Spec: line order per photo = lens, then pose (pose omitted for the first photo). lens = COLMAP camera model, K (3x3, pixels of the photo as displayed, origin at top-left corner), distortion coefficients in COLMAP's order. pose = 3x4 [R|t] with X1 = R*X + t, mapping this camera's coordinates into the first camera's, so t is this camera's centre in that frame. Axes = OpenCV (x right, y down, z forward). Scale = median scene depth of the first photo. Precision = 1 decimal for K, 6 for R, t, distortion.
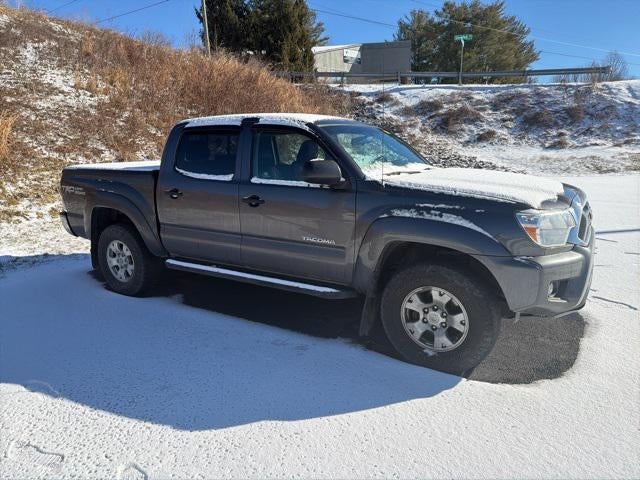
lens RADIAL K [[452.3, 0, 320.0], [0, 452.3, 240.0], [0, 0, 1]] dist [0.022177, -0.023423]
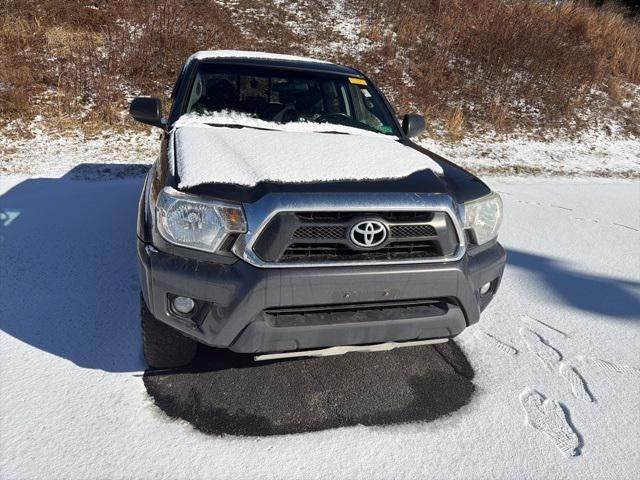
lens RADIAL K [[452.3, 0, 320.0], [0, 452.3, 240.0], [0, 0, 1]] dist [0.022177, -0.023423]
pose [[0.729996, 0.282955, -0.622128, 0.167075], [-0.225496, 0.959016, 0.171584, -0.024671], [0.645181, 0.015032, 0.763882, 0.094173]]
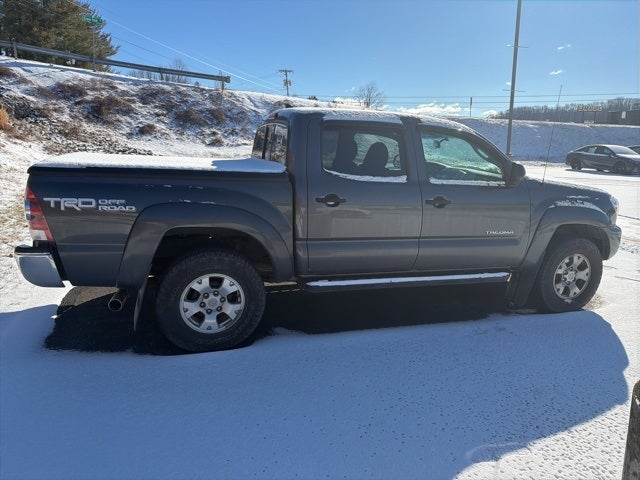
lens RADIAL K [[447.9, 0, 318.3], [0, 447.9, 238.1], [0, 0, 1]] dist [0.051723, -0.064980]
pose [[0.637013, -0.117373, 0.761865, -0.225311], [0.107609, 0.992202, 0.062885, -0.020470], [-0.763305, 0.041925, 0.644676, 0.117441]]
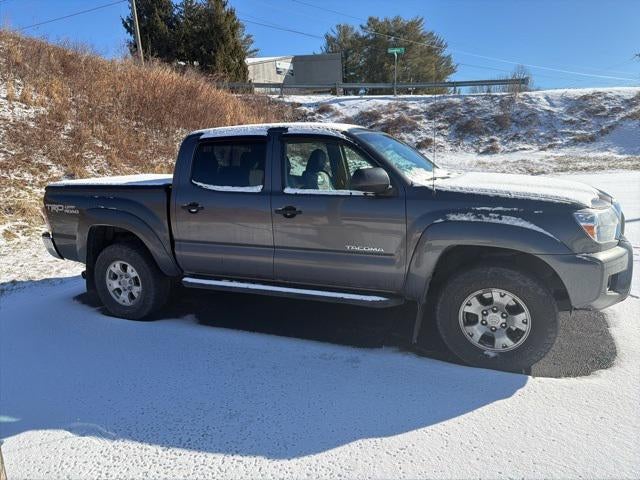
lens RADIAL K [[447.9, 0, 318.3], [0, 447.9, 238.1], [0, 0, 1]] dist [0.051723, -0.064980]
pose [[0.988835, -0.048534, 0.140893, -0.046305], [0.051968, 0.998432, -0.020797, -0.001449], [-0.139662, 0.027887, 0.989806, 0.008673]]
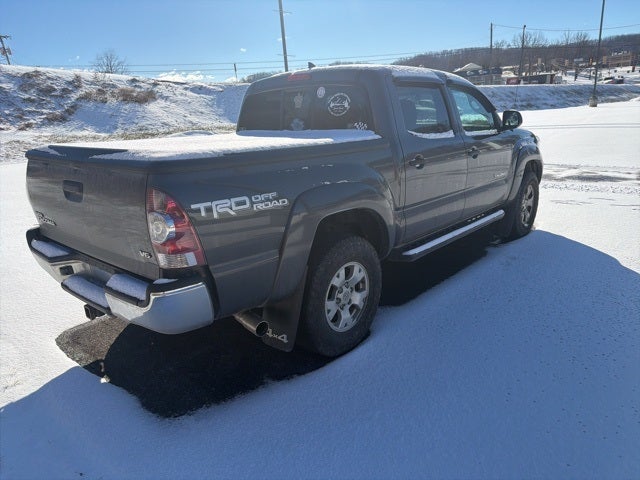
lens RADIAL K [[446.7, 0, 318.3], [0, 446.7, 243.9], [0, 0, 1]] dist [0.046484, -0.058831]
pose [[0.176159, -0.265581, 0.947858, -0.263925], [0.235880, 0.946251, 0.221293, -0.042493], [-0.955682, 0.184598, 0.229336, 0.237844]]
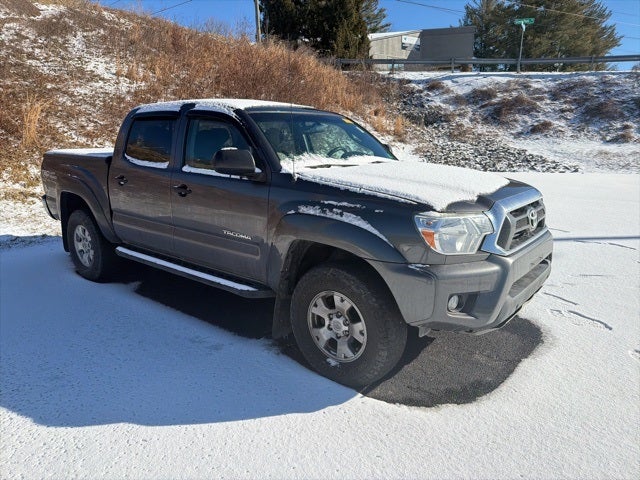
lens RADIAL K [[456.0, 0, 322.0], [0, 456.0, 237.0], [0, 0, 1]] dist [0.005592, -0.003608]
pose [[0.991726, 0.043981, -0.120606, 0.055423], [-0.042021, 0.998941, 0.018750, -0.003902], [0.121303, -0.013526, 0.992523, 0.014654]]
